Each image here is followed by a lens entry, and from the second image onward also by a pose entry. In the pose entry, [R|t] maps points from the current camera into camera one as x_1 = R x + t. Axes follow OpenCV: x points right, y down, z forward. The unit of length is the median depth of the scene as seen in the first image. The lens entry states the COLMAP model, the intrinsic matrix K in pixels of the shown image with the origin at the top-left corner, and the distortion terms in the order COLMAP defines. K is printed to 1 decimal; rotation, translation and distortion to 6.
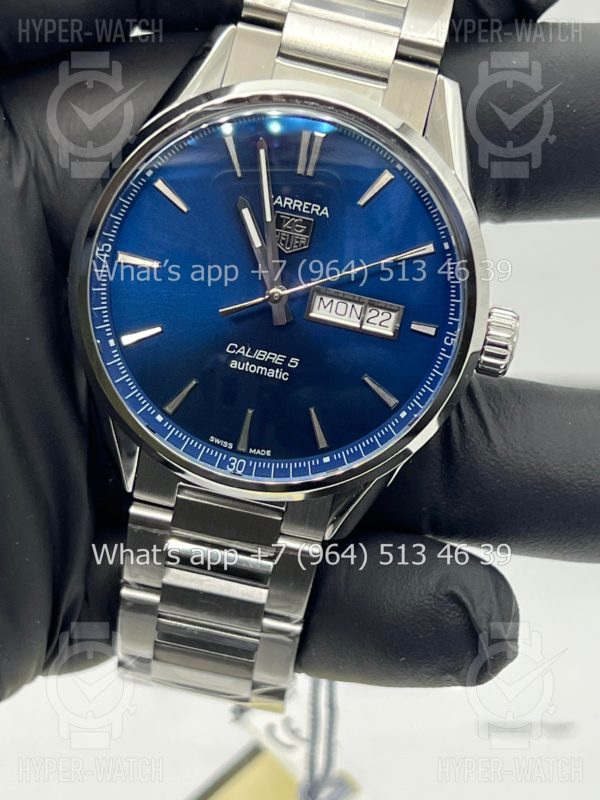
lens RADIAL K [[1884.0, 0, 296.4], [0, 1884.0, 392.0], [0, 0, 1]] dist [0.233912, 0.000000]
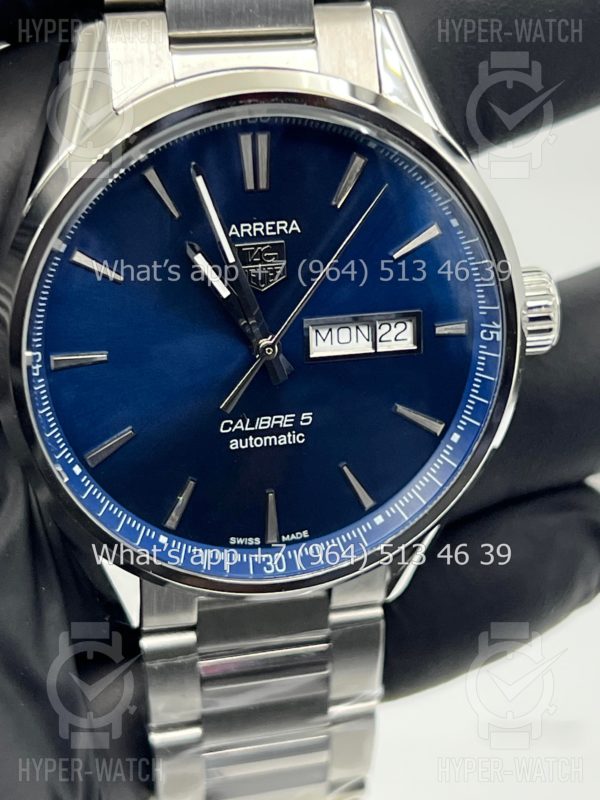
lens RADIAL K [[1884.0, 0, 297.7], [0, 1884.0, 399.7], [0, 0, 1]] dist [0.233912, 0.000000]
pose [[0.935685, -0.315170, 0.158627, -0.126812], [0.292245, 0.944173, 0.152089, -0.143583], [-0.197705, -0.095949, 0.975554, 0.235010]]
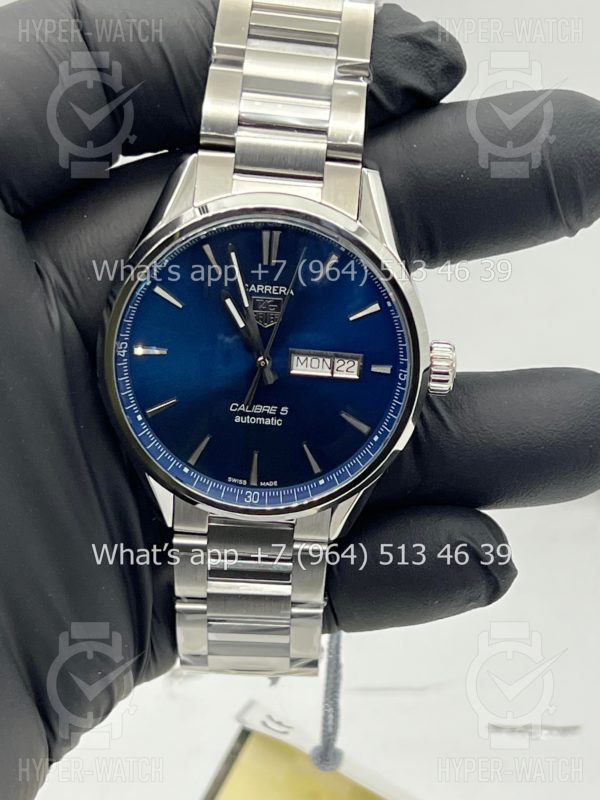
lens RADIAL K [[1884.0, 0, 308.1], [0, 1884.0, 397.9], [0, 0, 1]] dist [0.233912, 0.000000]
pose [[0.987964, -0.154638, 0.003870, 0.010833], [0.154160, 0.986357, 0.057744, -0.094665], [-0.012746, -0.056452, 0.998324, -0.261678]]
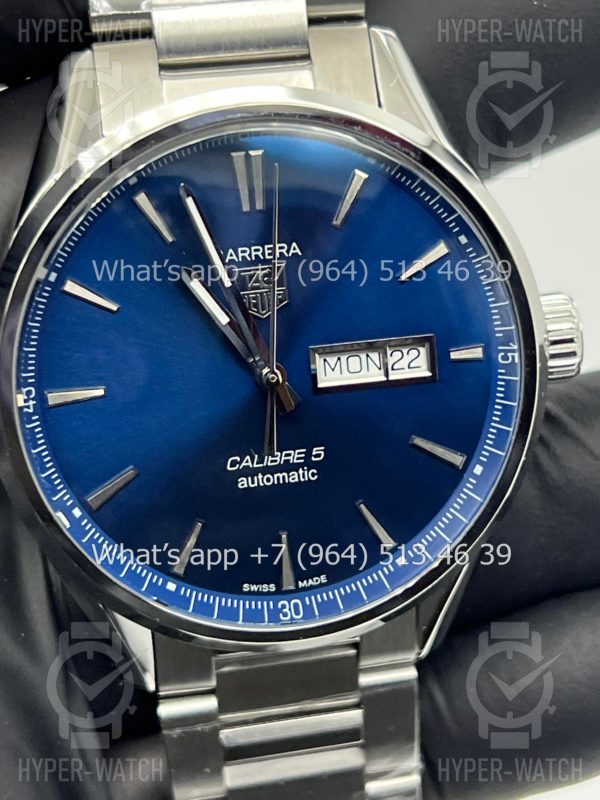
lens RADIAL K [[1884.0, 0, 300.9], [0, 1884.0, 405.6], [0, 0, 1]] dist [0.233912, 0.000000]
pose [[0.932698, -0.334361, 0.135191, -0.102058], [0.334510, 0.942128, 0.022295, -0.052374], [-0.134822, 0.024428, 0.990569, 0.261981]]
